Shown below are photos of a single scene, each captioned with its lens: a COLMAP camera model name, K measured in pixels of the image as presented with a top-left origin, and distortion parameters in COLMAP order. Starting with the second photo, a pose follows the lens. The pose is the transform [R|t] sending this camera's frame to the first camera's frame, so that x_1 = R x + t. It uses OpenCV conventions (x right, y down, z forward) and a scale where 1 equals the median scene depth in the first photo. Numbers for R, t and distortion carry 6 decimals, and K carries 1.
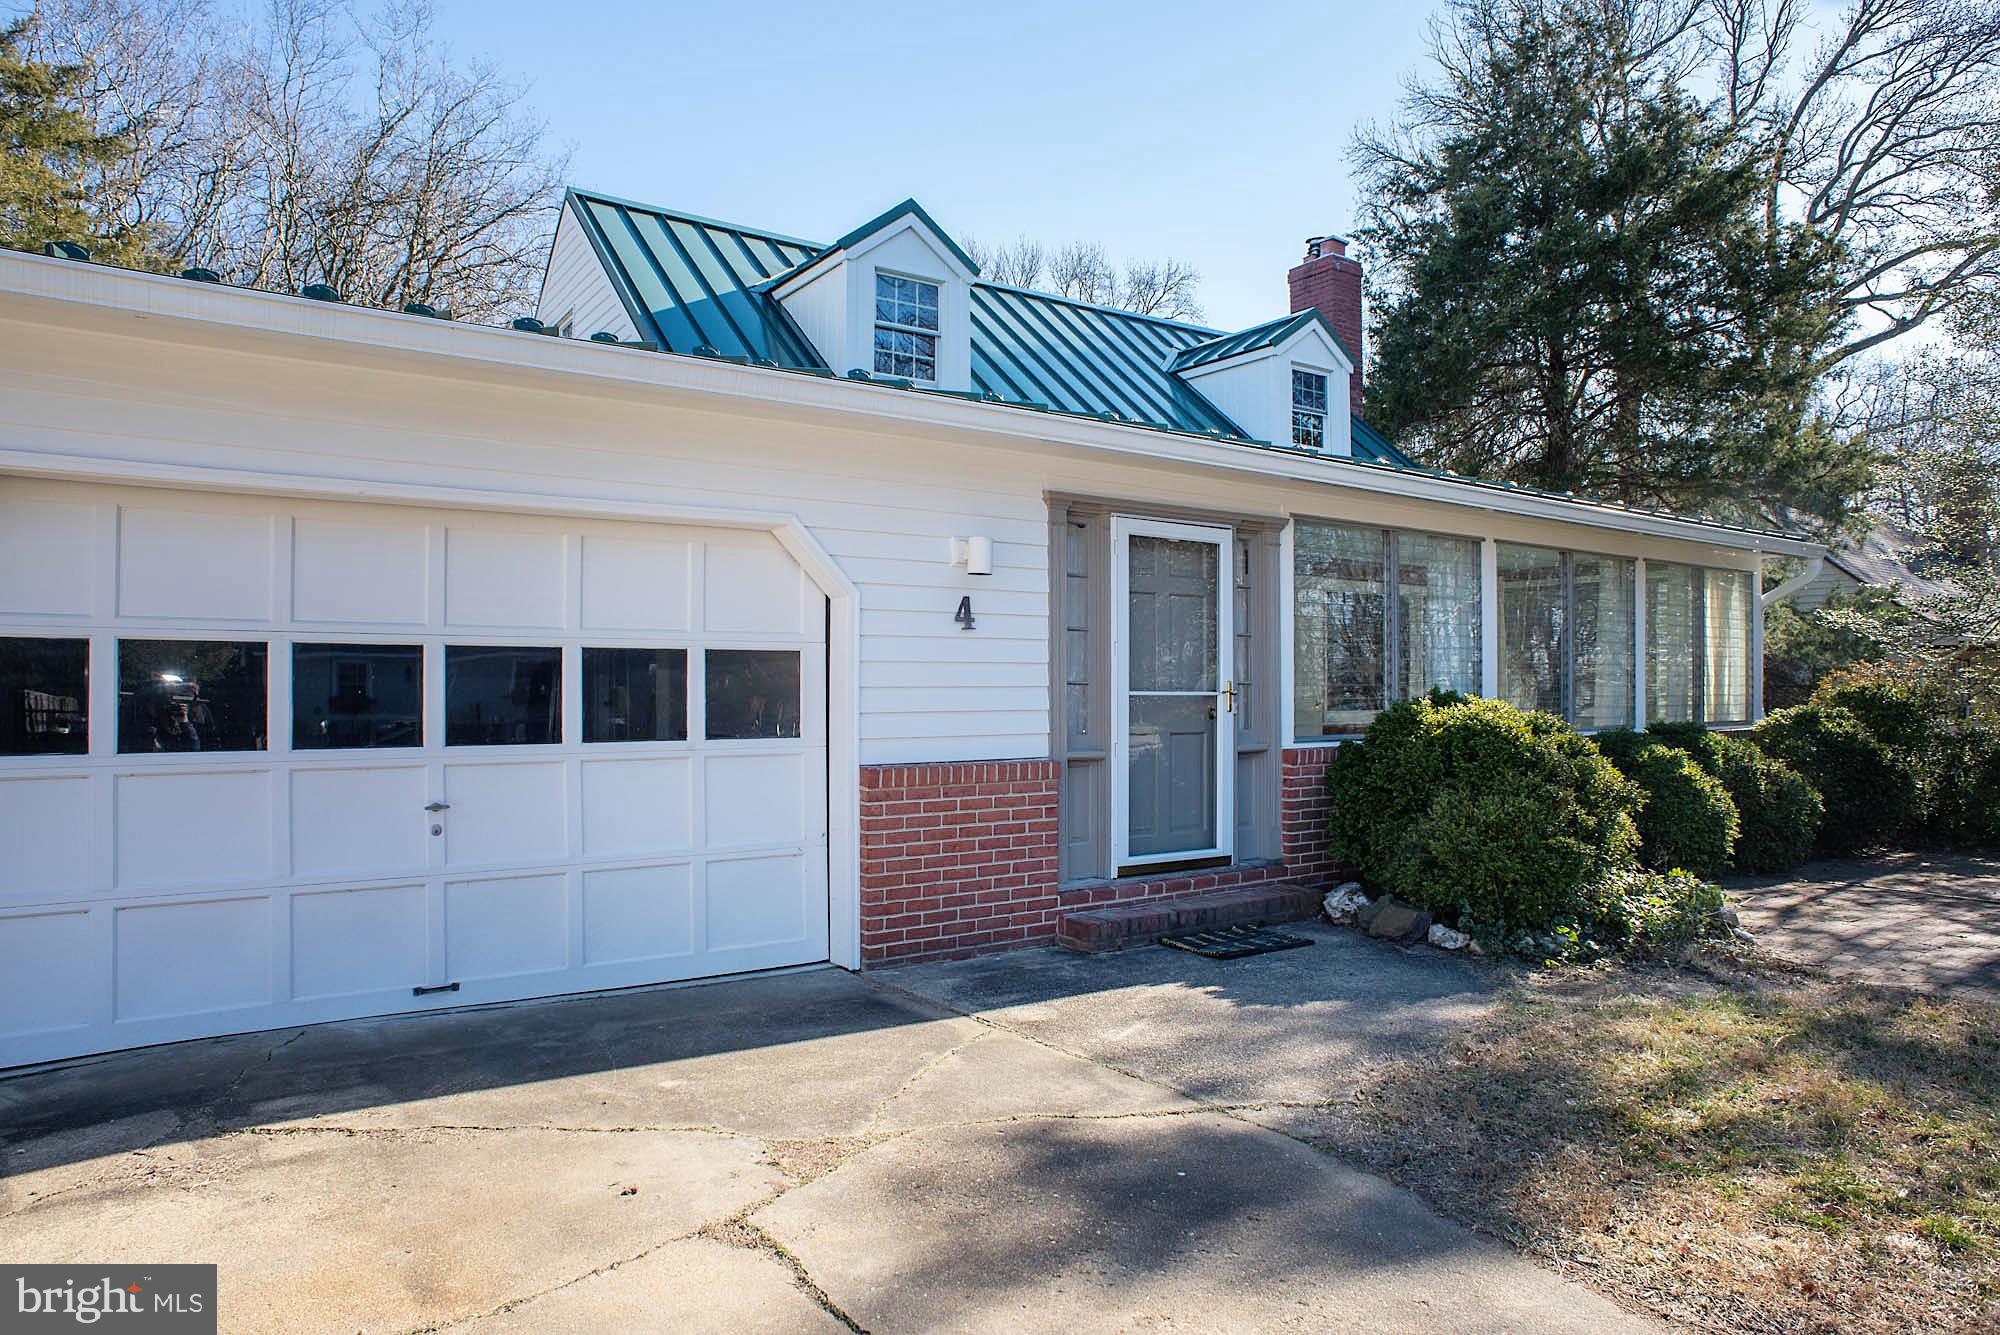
lens RADIAL K [[1196.1, 0, 1000.0], [0, 1196.1, 667.5], [0, 0, 1]] dist [-0.088230, 0.080082]
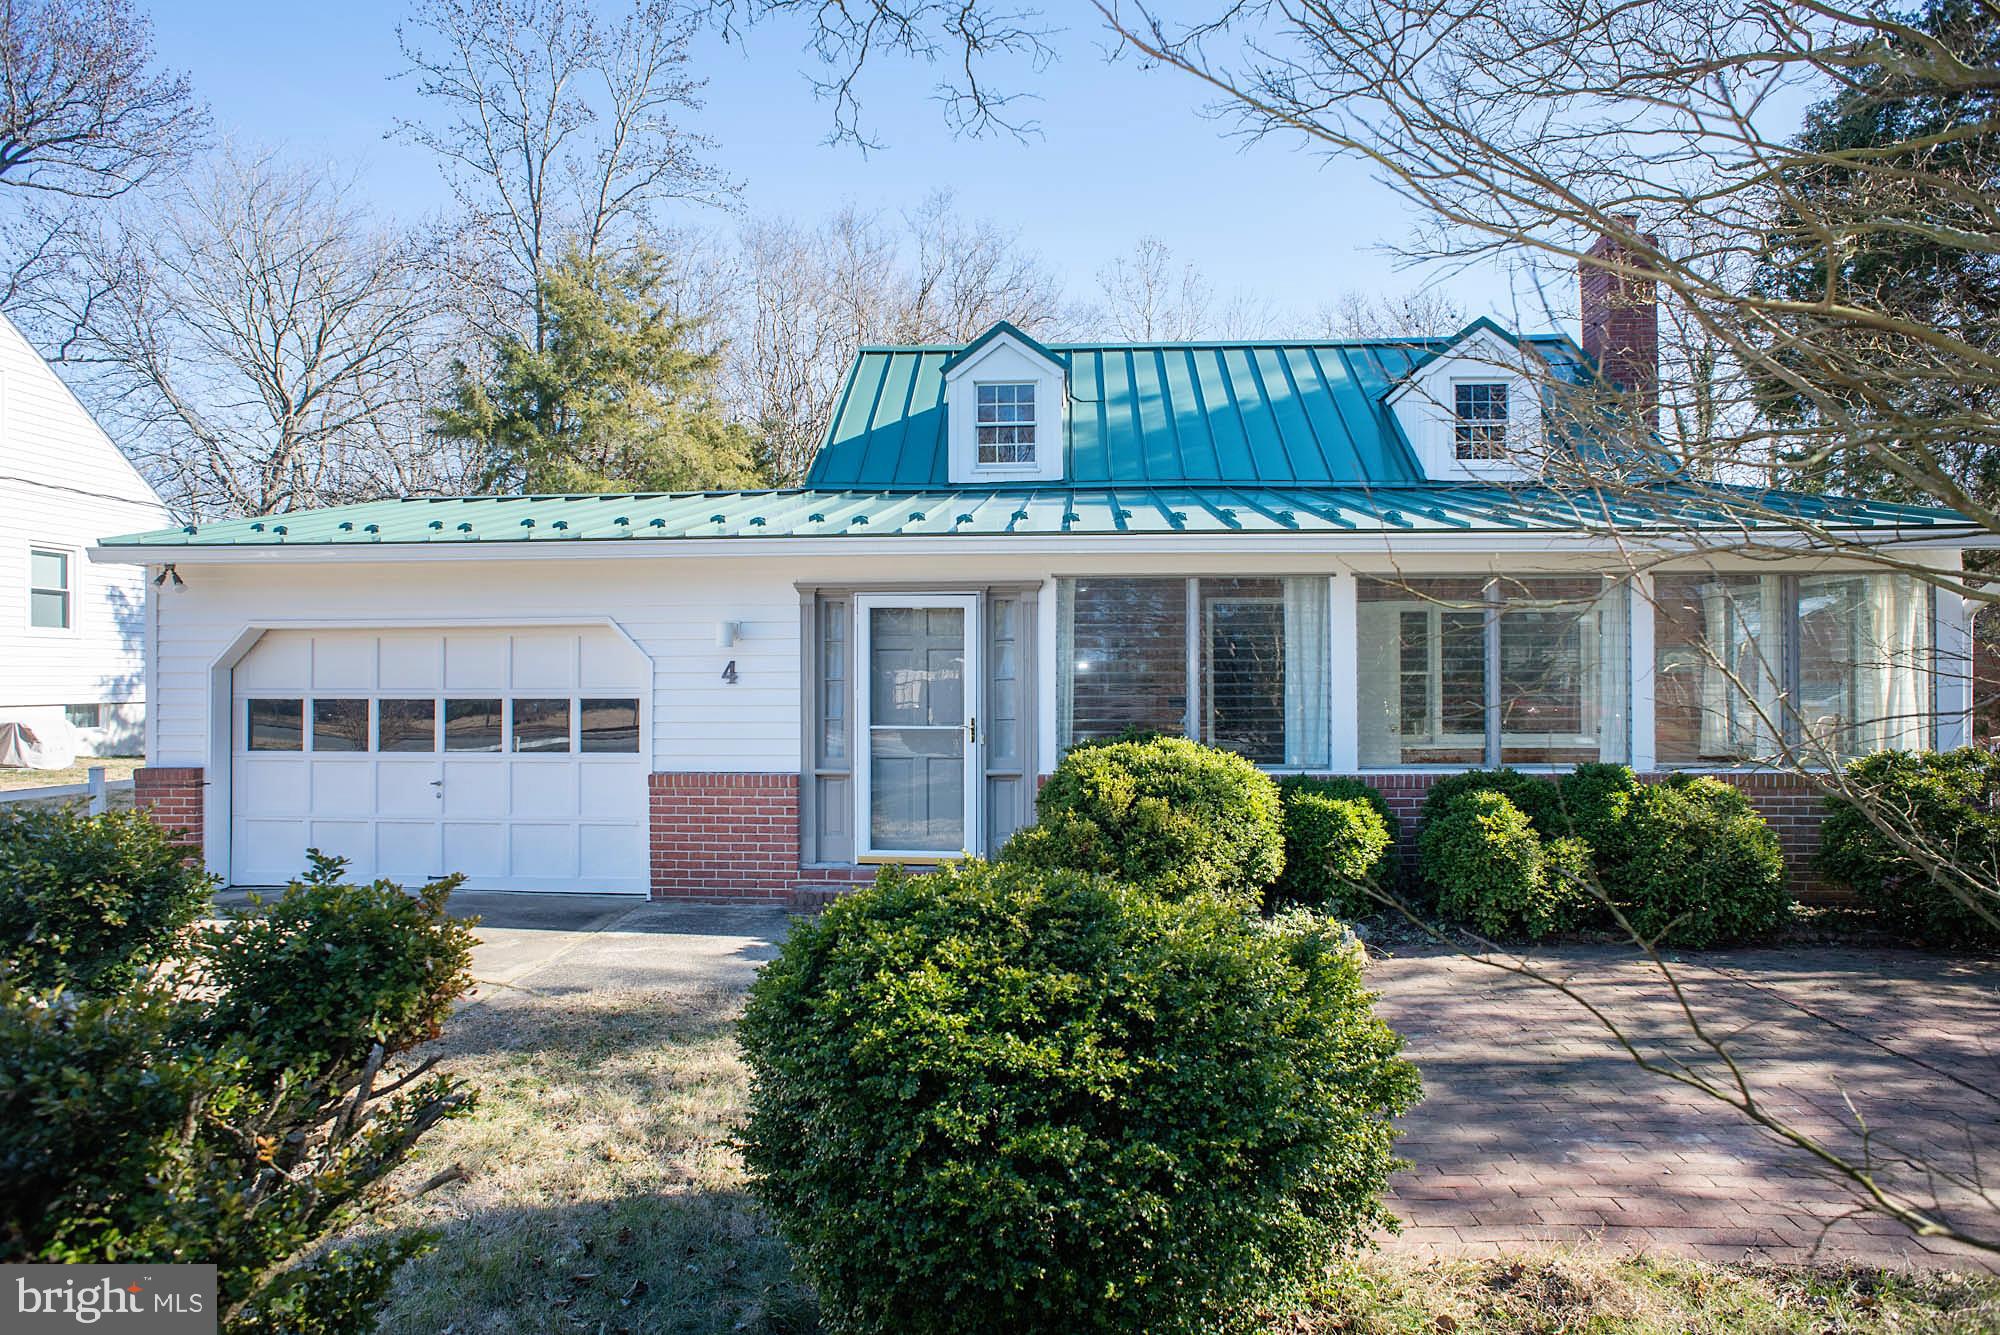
lens RADIAL K [[1196.1, 0, 1000.0], [0, 1196.1, 667.5], [0, 0, 1]] dist [-0.088230, 0.080082]
pose [[0.778620, -0.019481, -0.627193, 1.059798], [0.011063, 0.999789, -0.017320, -0.020617], [0.627398, 0.006547, 0.778671, 0.053343]]
